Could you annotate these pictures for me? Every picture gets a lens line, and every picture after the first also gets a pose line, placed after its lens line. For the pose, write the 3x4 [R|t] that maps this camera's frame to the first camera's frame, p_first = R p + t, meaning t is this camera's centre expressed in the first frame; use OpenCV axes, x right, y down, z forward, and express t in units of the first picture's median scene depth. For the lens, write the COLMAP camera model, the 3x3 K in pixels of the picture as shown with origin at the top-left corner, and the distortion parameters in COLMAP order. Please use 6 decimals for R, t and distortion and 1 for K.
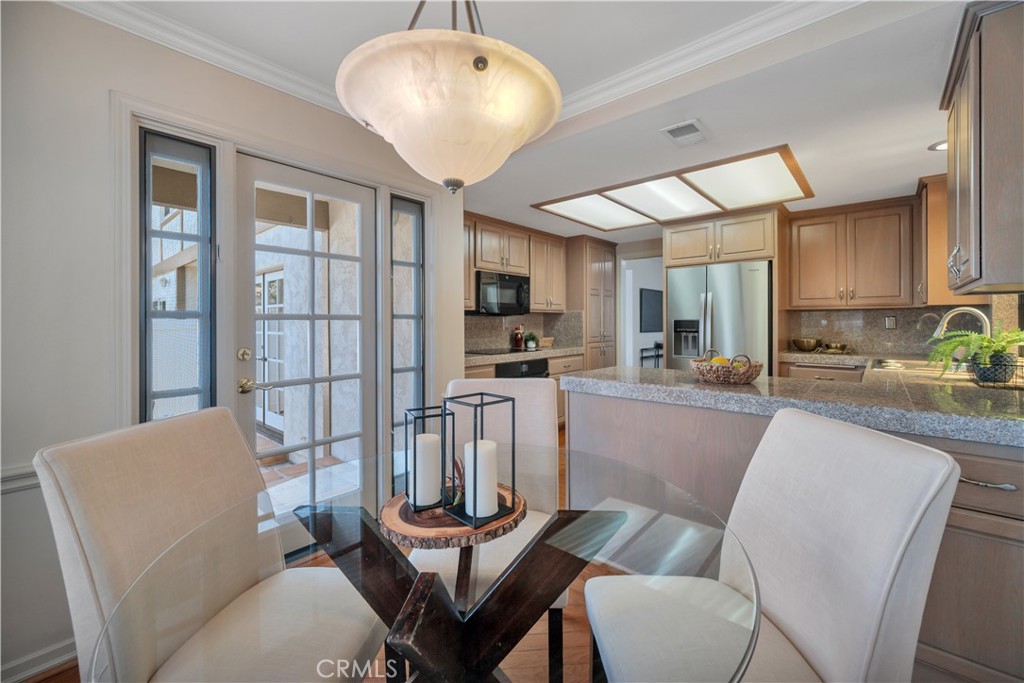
lens RADIAL K [[410.0, 0, 513.5], [0, 410.0, 342.6], [0, 0, 1]] dist [0.000434, 0.000082]
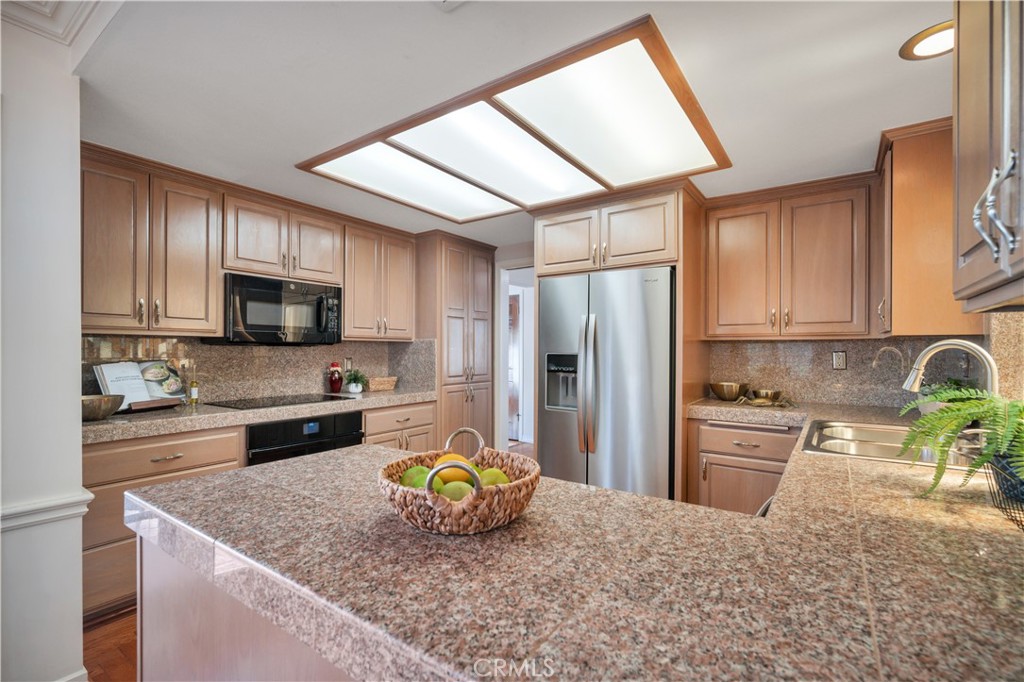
lens RADIAL K [[442.3, 0, 513.0], [0, 442.3, 375.0], [0, 0, 1]] dist [0.001860, 0.000254]
pose [[0.994819, 0.000543, 0.101664, 0.277650], [-0.001112, 0.999984, 0.005542, -0.025599], [-0.101659, -0.005627, 0.994803, 0.293897]]
